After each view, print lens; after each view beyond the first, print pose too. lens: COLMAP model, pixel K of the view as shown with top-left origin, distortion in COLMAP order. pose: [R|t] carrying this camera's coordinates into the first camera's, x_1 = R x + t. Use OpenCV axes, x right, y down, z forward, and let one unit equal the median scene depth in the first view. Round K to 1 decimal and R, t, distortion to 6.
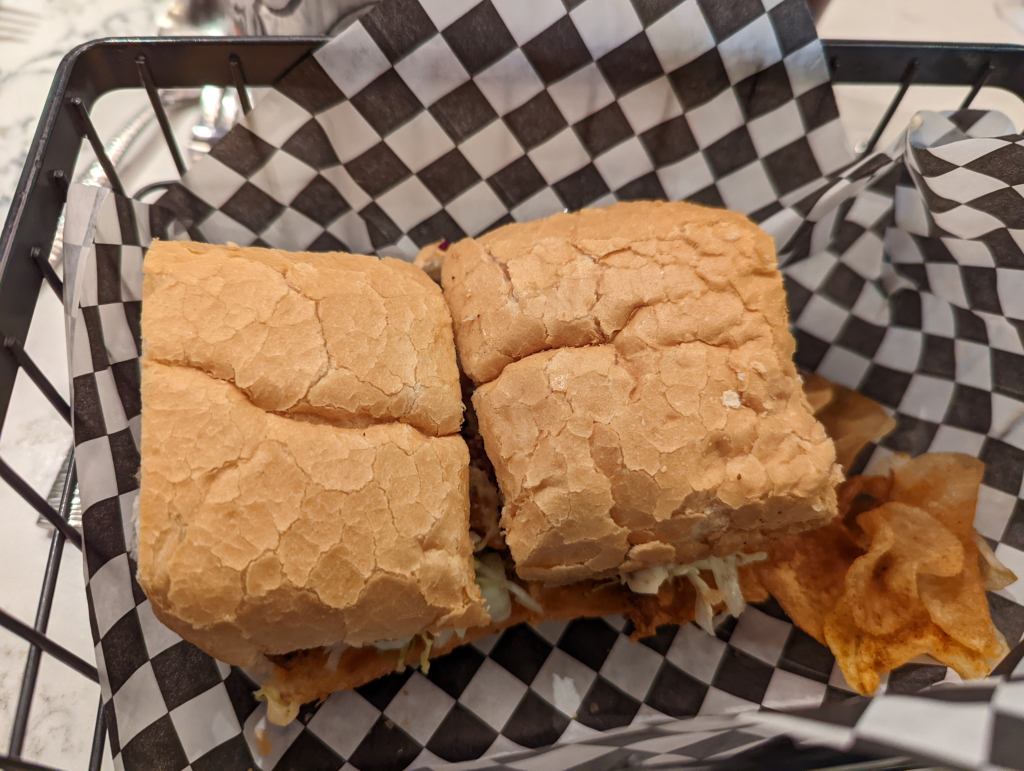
lens RADIAL K [[883.2, 0, 512.0], [0, 883.2, 385.5], [0, 0, 1]] dist [0.012755, 0.007700]
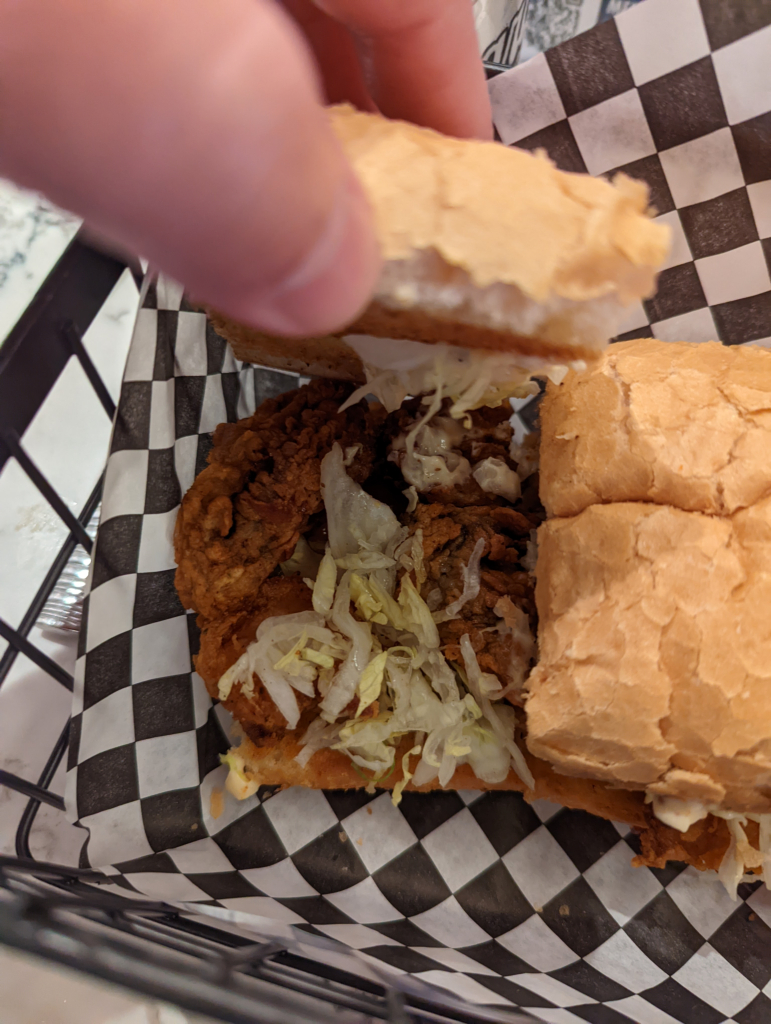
lens RADIAL K [[816.5, 0, 385.5], [0, 816.5, 512.0], [0, 0, 1]] dist [-0.043675, -0.000799]
pose [[0.926128, 0.304200, -0.223044, -0.013253], [-0.287502, 0.952043, 0.104676, -0.041672], [0.244190, -0.032818, 0.969172, 0.218868]]
